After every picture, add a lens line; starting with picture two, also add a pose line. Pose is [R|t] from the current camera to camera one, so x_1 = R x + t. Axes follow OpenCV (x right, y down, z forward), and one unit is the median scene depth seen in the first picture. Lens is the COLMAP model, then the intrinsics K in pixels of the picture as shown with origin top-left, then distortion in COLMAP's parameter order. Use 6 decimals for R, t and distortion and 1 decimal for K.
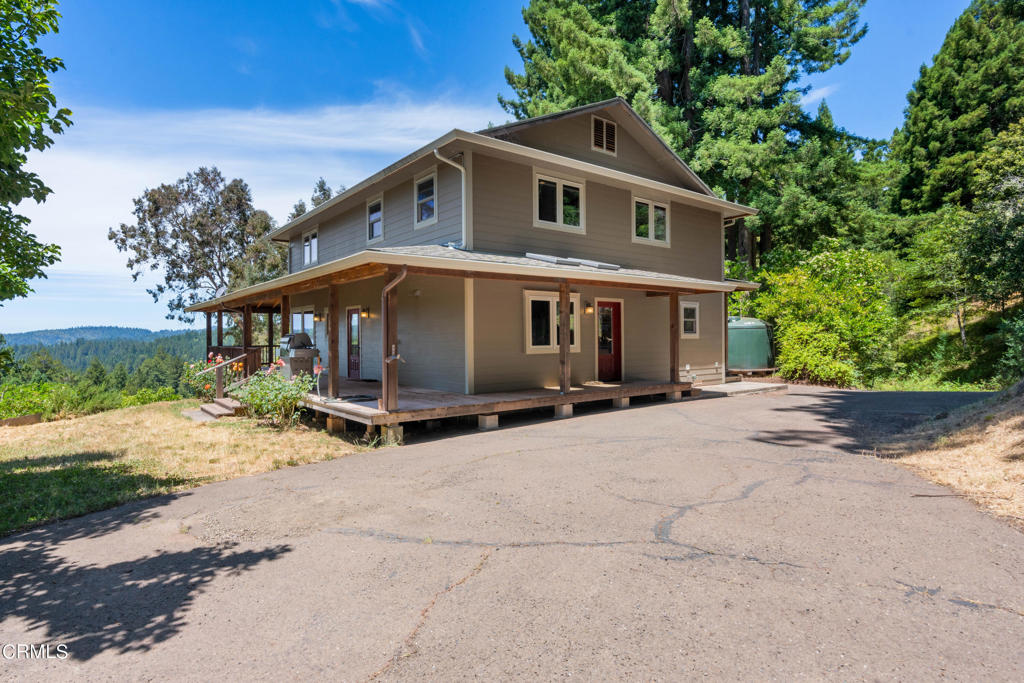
lens RADIAL K [[557.8, 0, 515.5], [0, 557.8, 341.5], [0, 0, 1]] dist [-0.005388, 0.003136]
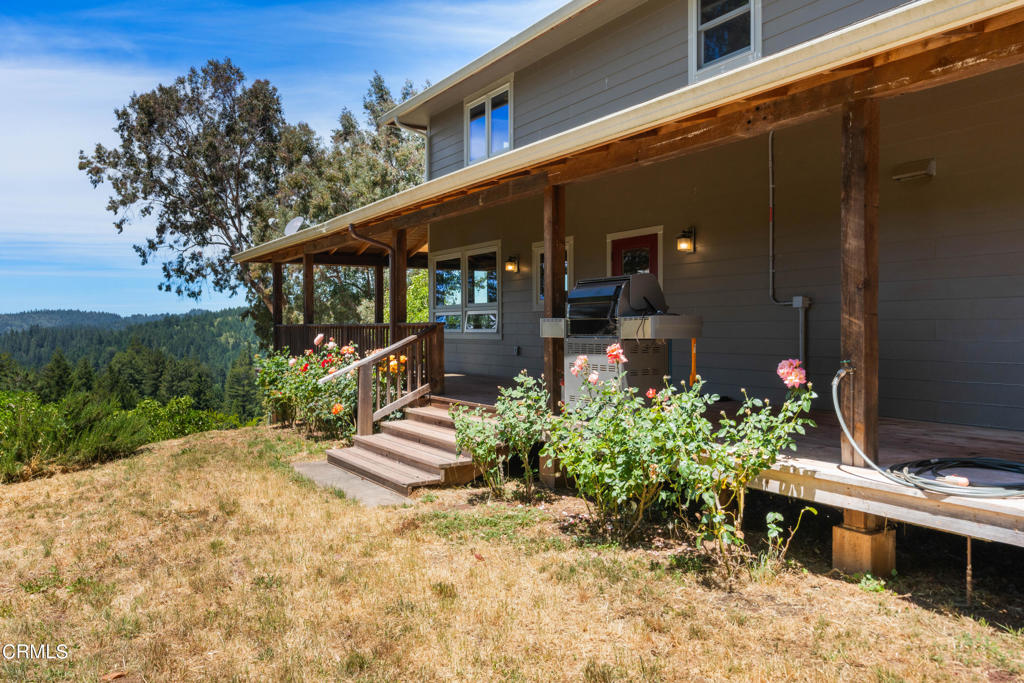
lens RADIAL K [[769.9, 0, 509.6], [0, 769.9, 339.4], [0, 0, 1]] dist [0.006442, -0.007692]
pose [[0.993943, 0.003263, -0.109851, -0.111965], [-0.002070, 0.999938, 0.010967, 0.006098], [0.109880, -0.010673, 0.993888, 0.129182]]
